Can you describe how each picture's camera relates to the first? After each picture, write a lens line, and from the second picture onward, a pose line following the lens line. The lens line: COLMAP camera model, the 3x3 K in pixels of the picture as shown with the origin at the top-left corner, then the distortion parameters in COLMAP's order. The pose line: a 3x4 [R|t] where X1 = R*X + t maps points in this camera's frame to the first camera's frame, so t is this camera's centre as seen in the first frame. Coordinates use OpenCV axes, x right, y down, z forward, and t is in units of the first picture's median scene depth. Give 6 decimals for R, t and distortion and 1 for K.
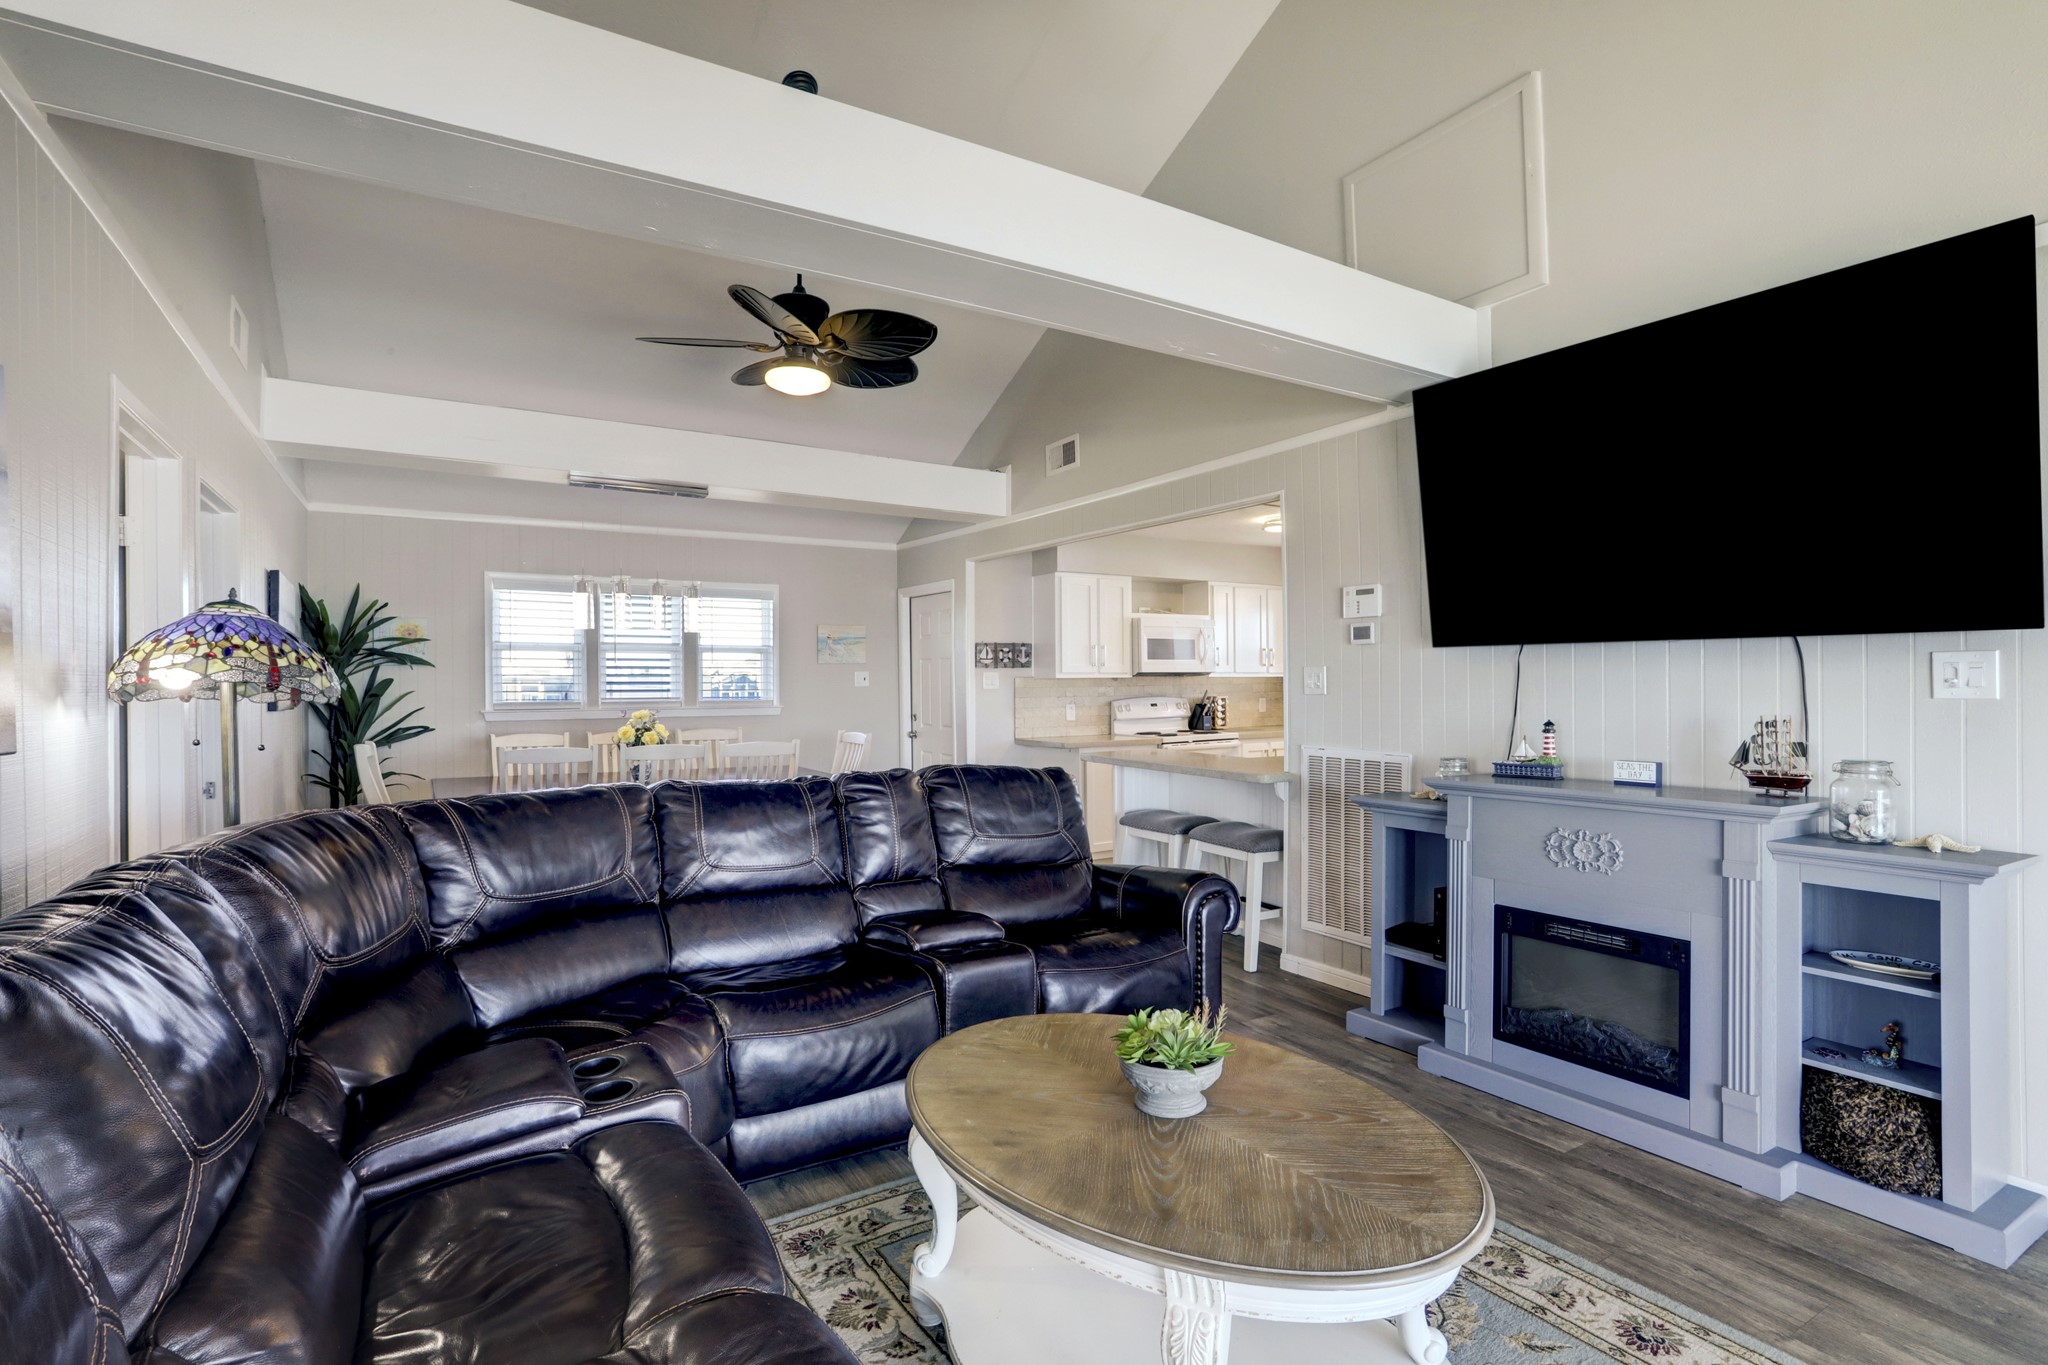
lens RADIAL K [[1013.0, 0, 1015.5], [0, 1013.0, 684.3], [0, 0, 1]] dist [-0.055009, 0.030362]
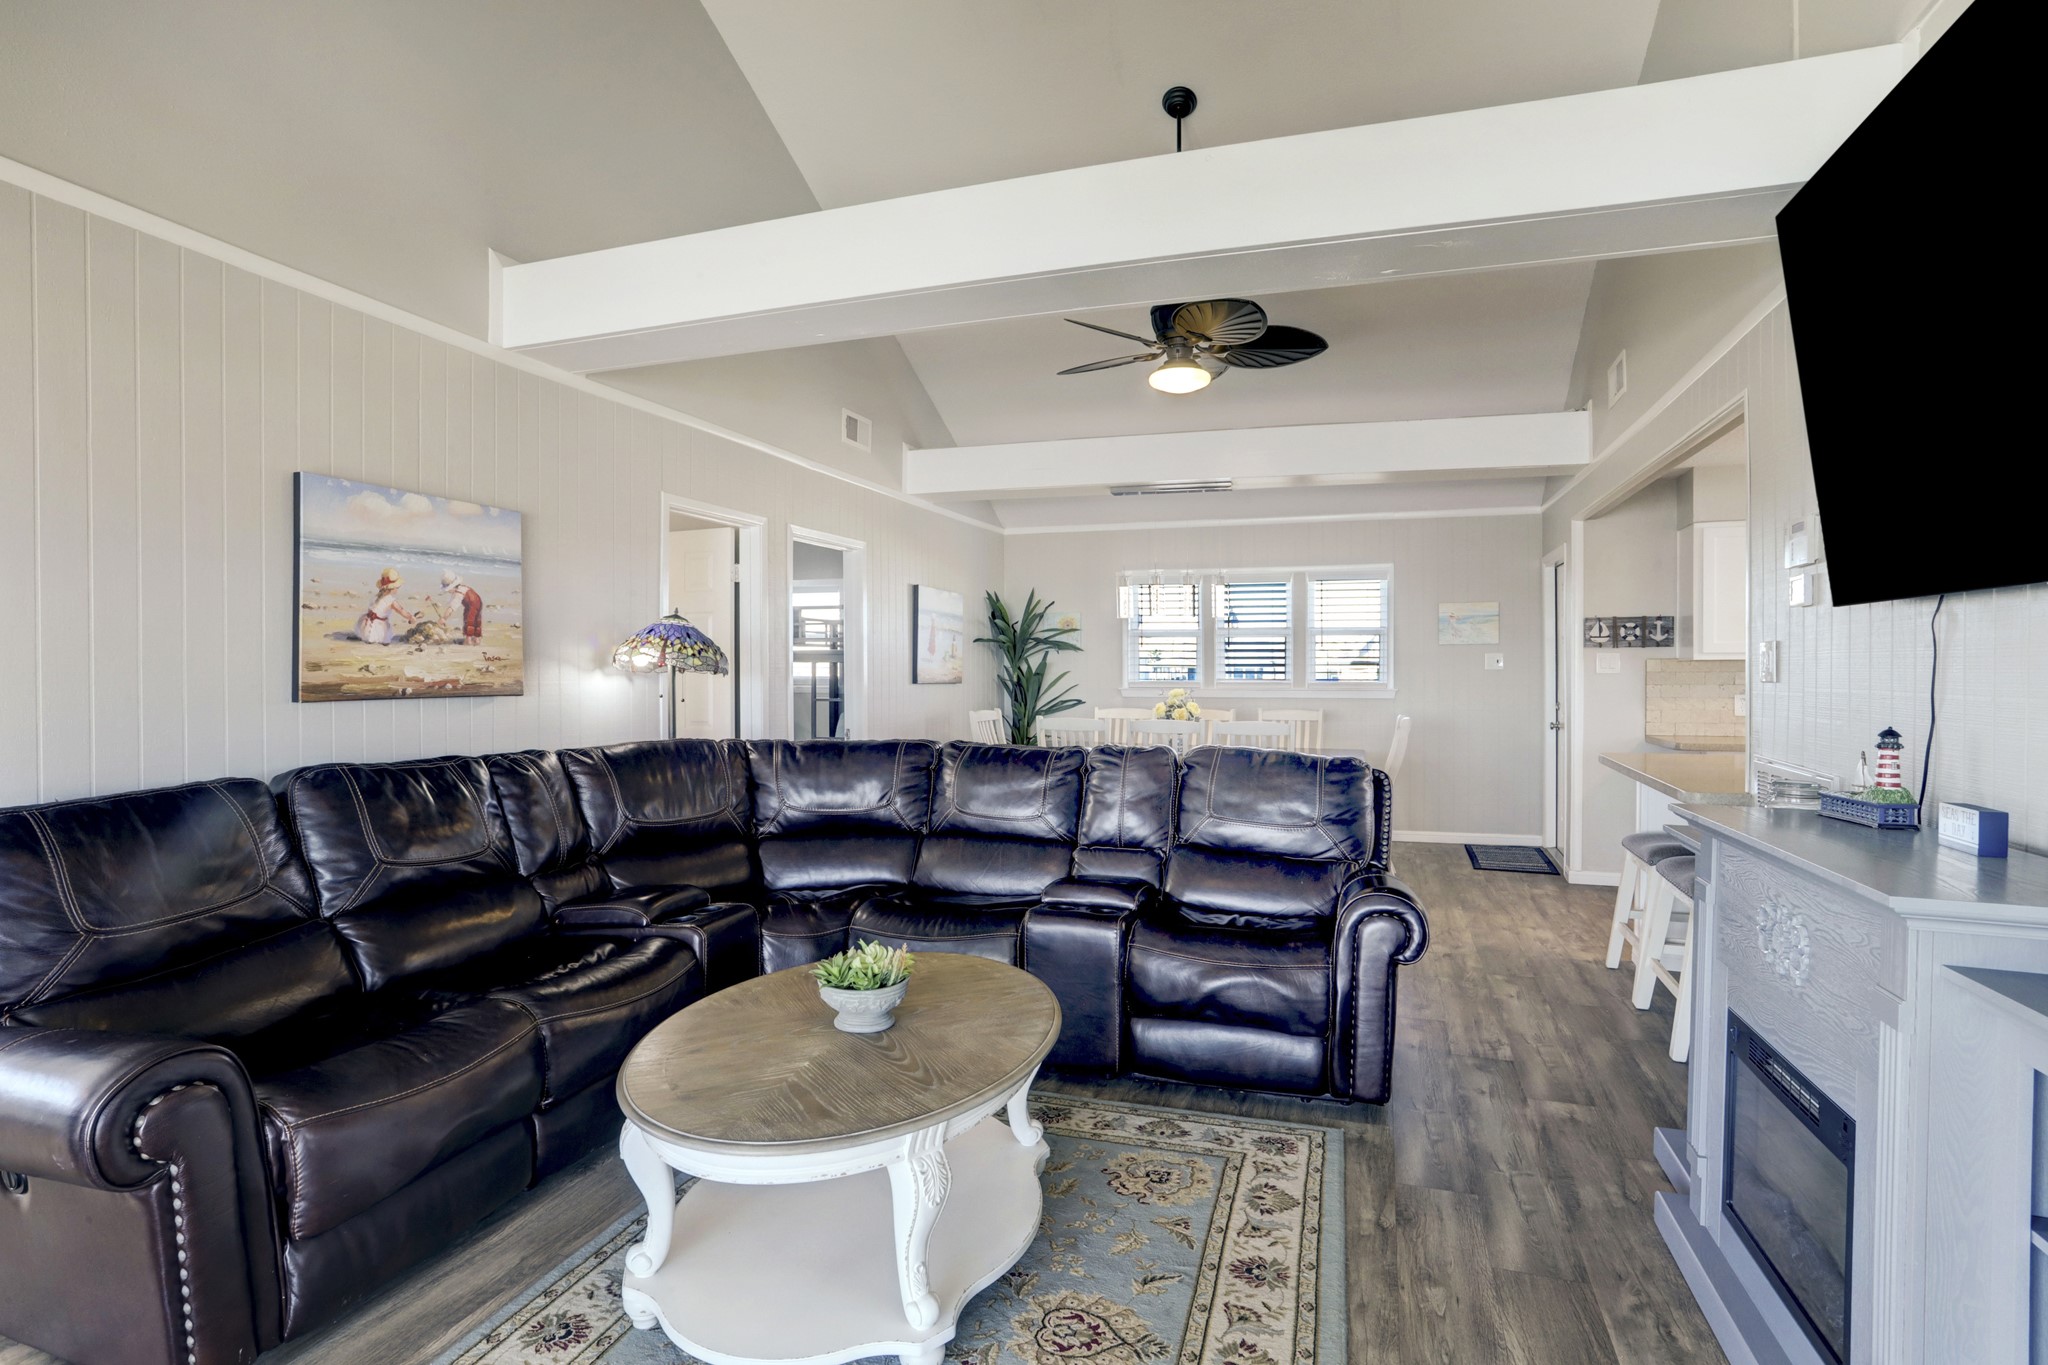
lens RADIAL K [[1013.0, 0, 983.1], [0, 1013.0, 697.9], [0, 0, 1]] dist [-0.055009, 0.030362]
pose [[0.624908, 0.026020, -0.780264, 0.345550], [-0.002852, 0.999514, 0.031048, 0.001187], [0.780693, -0.017177, 0.624679, 0.116788]]
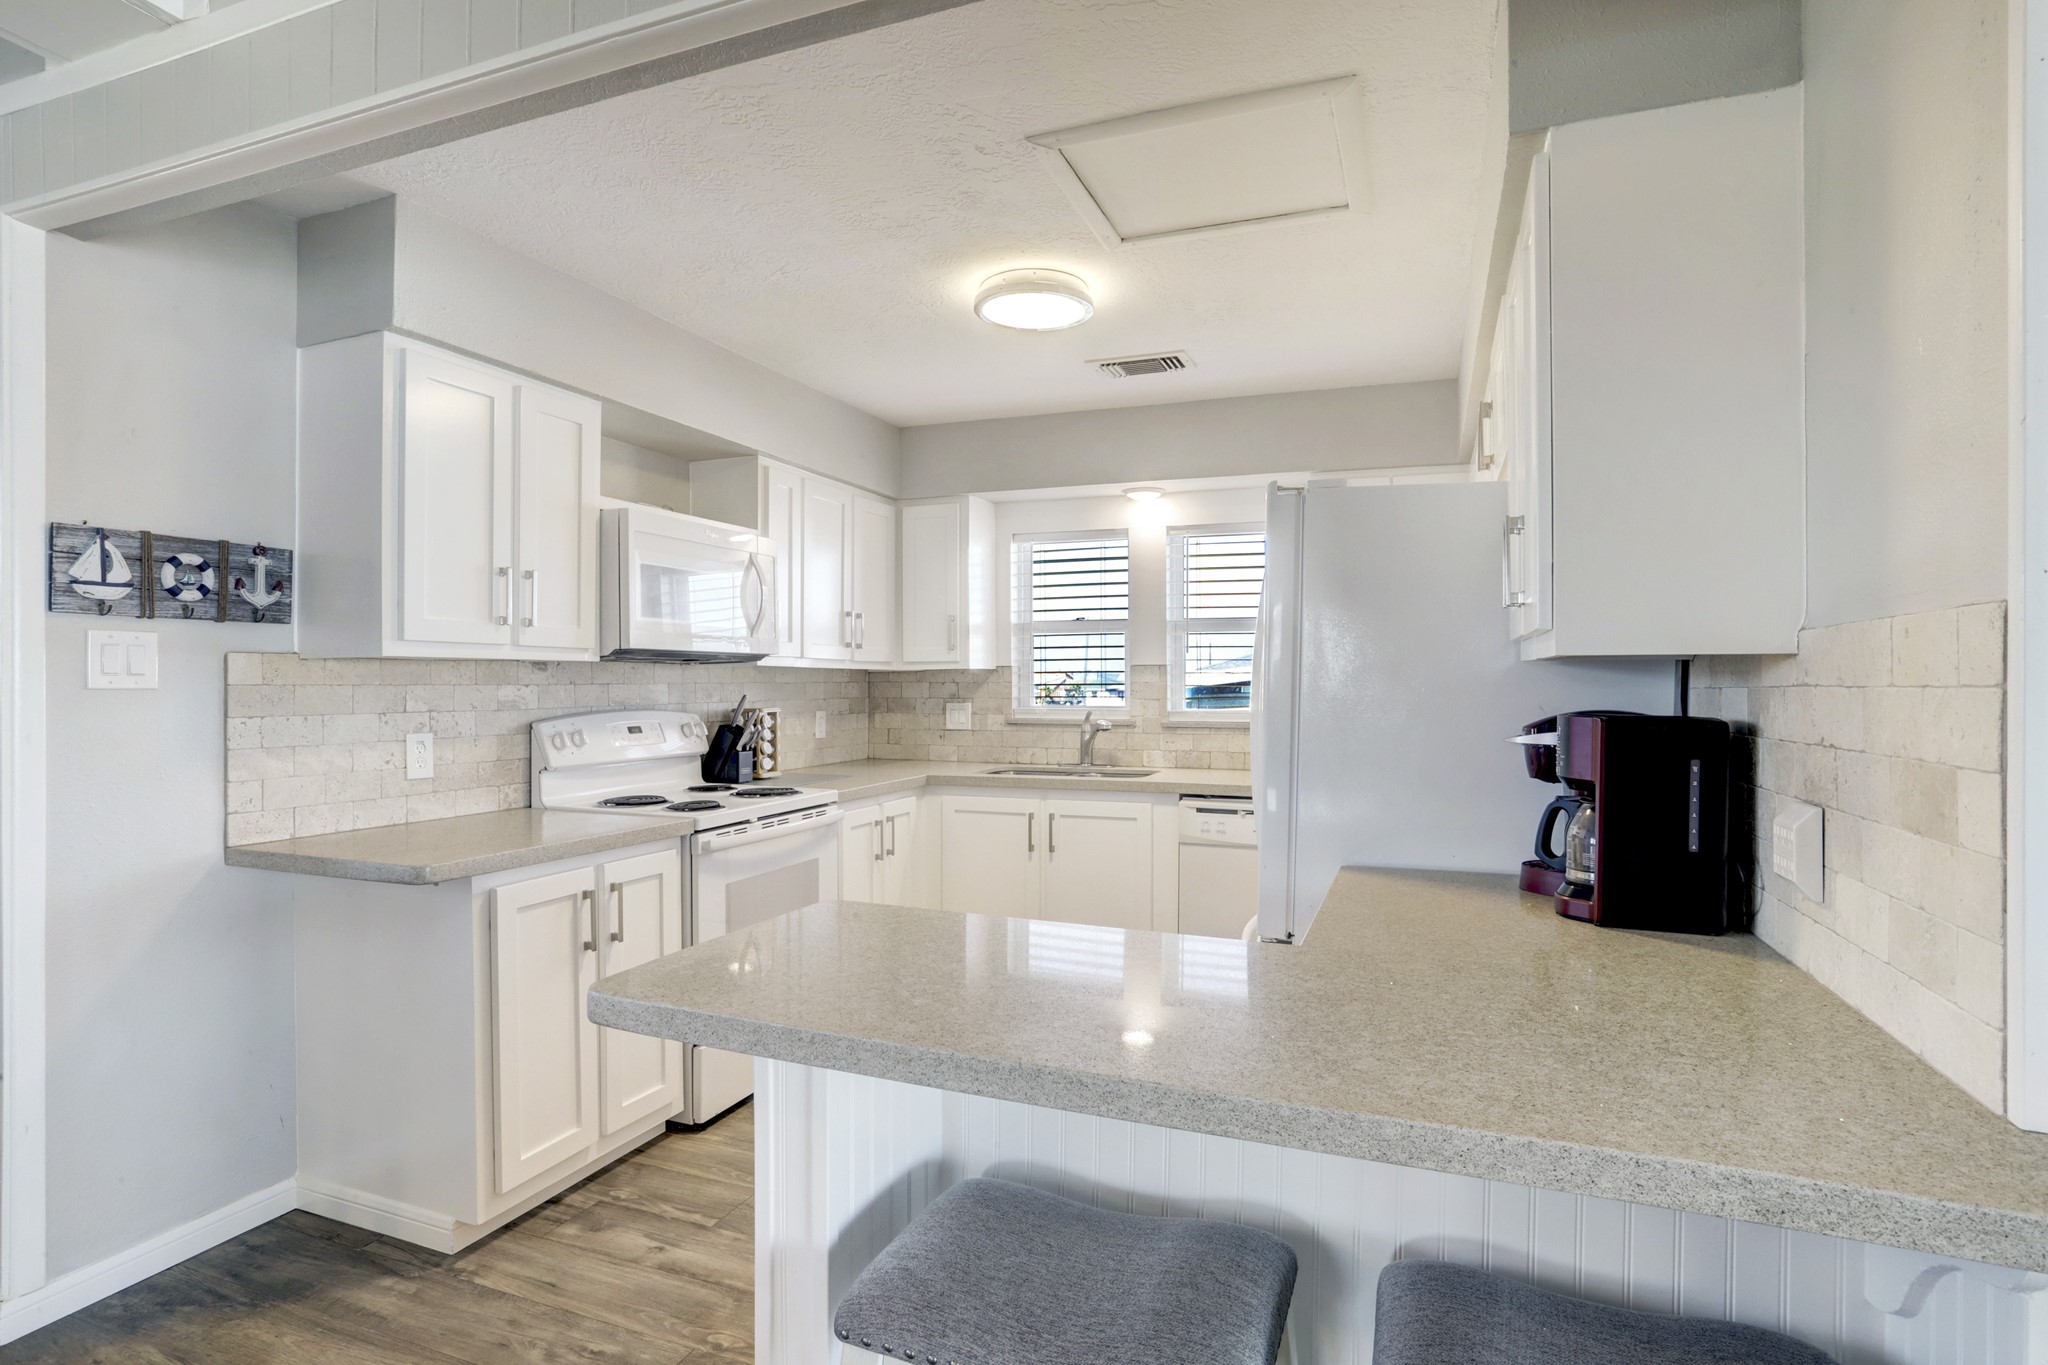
lens RADIAL K [[1061.7, 0, 1022.2], [0, 1061.7, 686.3], [0, 0, 1]] dist [0.002256, 0.004080]
pose [[0.793423, 0.007758, 0.608621, -0.006586], [-0.004477, 0.999966, -0.006909, 0.006001], [-0.608654, 0.002757, 0.793431, 0.710304]]
